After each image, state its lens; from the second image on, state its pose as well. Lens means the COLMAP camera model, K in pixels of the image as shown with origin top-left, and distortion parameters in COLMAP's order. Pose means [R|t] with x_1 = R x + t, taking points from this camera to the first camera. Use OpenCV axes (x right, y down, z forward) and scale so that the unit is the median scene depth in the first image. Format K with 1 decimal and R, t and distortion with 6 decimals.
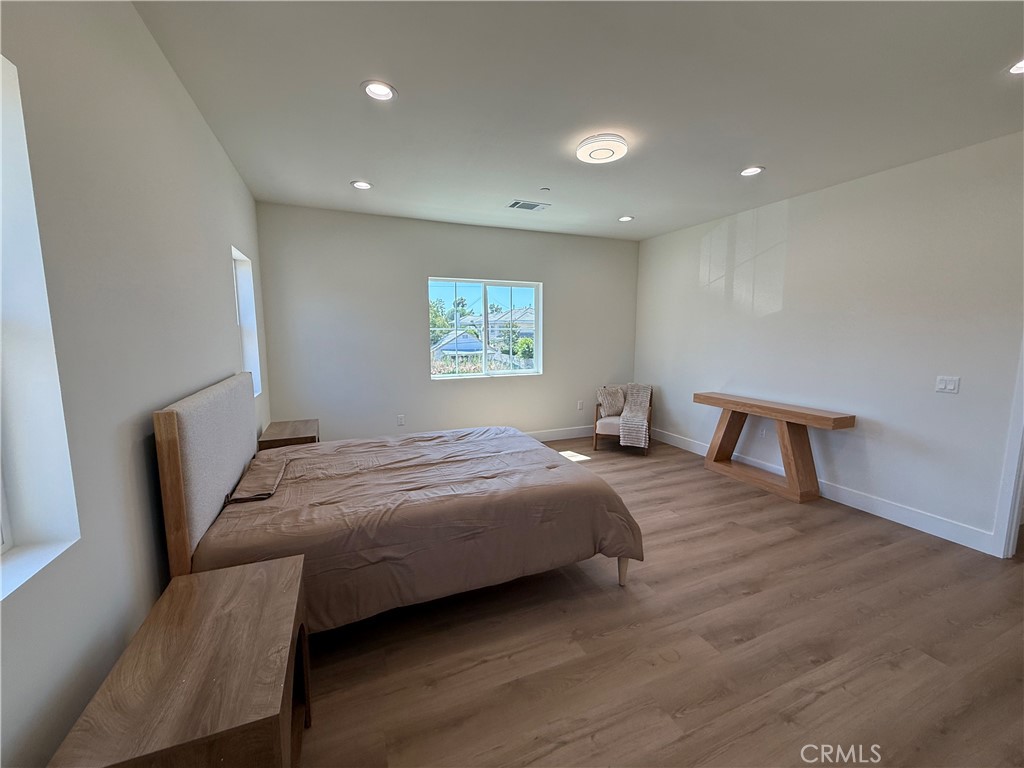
lens RADIAL K [[406.5, 0, 516.5], [0, 406.5, 381.8], [0, 0, 1]] dist [-0.001015, 0.001225]
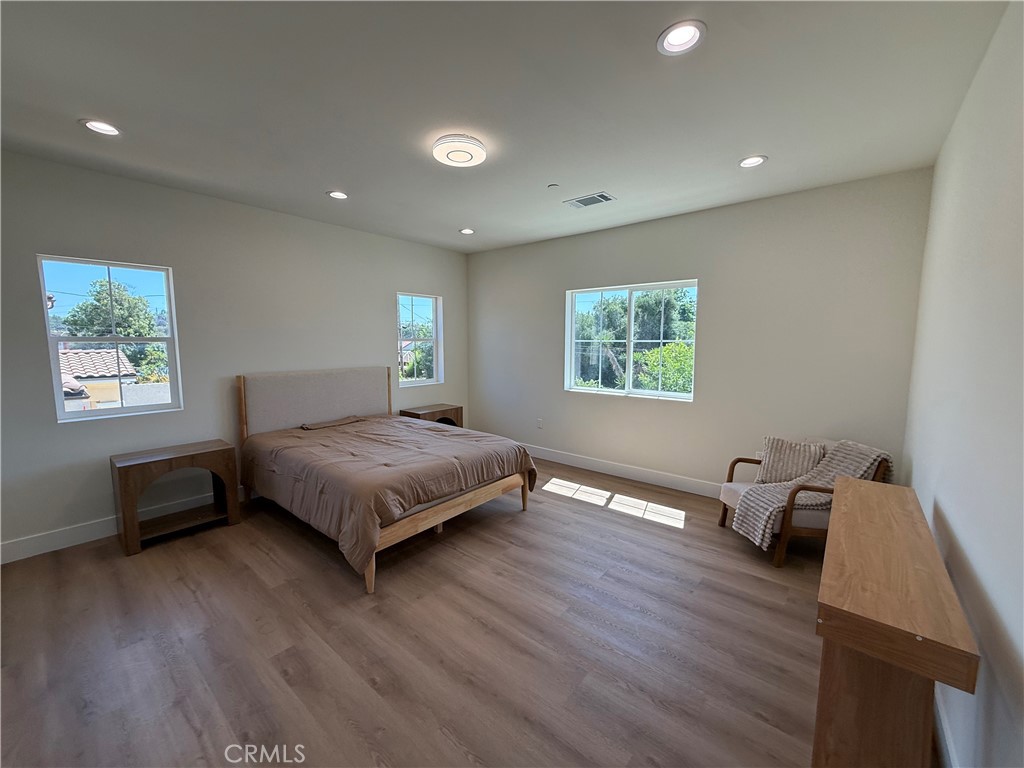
lens RADIAL K [[406.5, 0, 492.3], [0, 406.5, 378.6], [0, 0, 1]] dist [-0.001015, 0.001225]
pose [[0.443887, 0.078194, -0.892664, 0.990915], [-0.110242, 0.993383, 0.032197, -0.077166], [0.889275, 0.084117, 0.449570, 0.607547]]
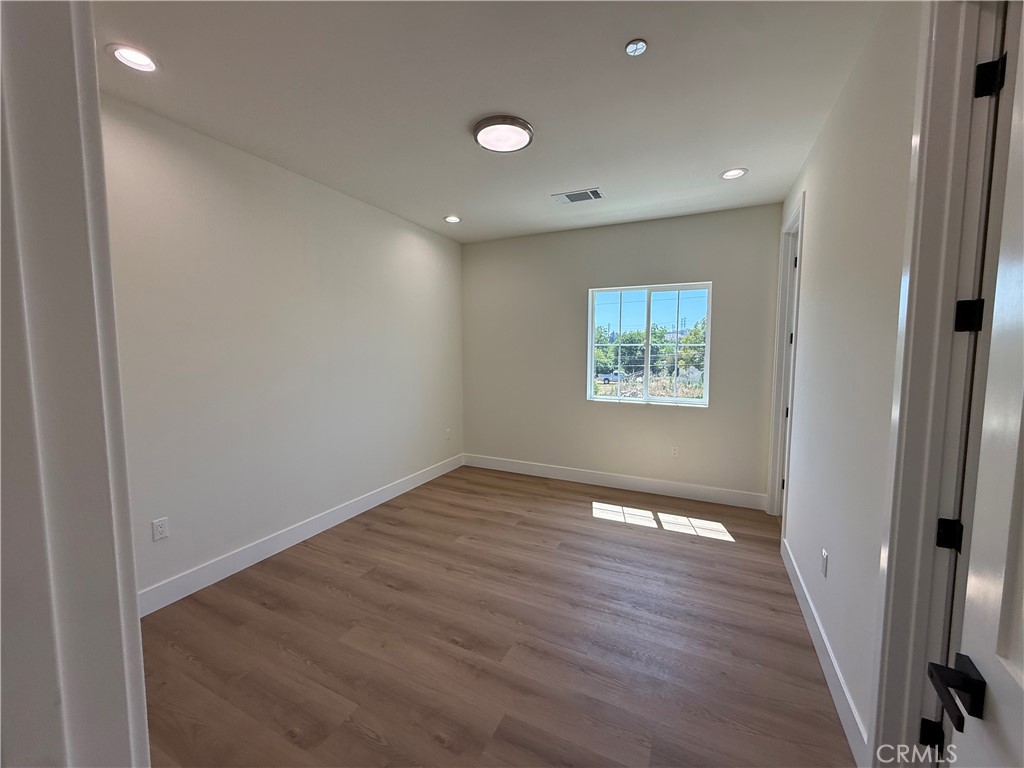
lens RADIAL K [[406.5, 0, 516.3], [0, 406.5, 383.8], [0, 0, 1]] dist [-0.001015, 0.001225]
pose [[0.656734, 0.059706, -0.751755, 0.771471], [-0.085415, 0.996335, 0.004513, -0.064255], [0.749269, 0.061247, 0.659427, 0.515432]]
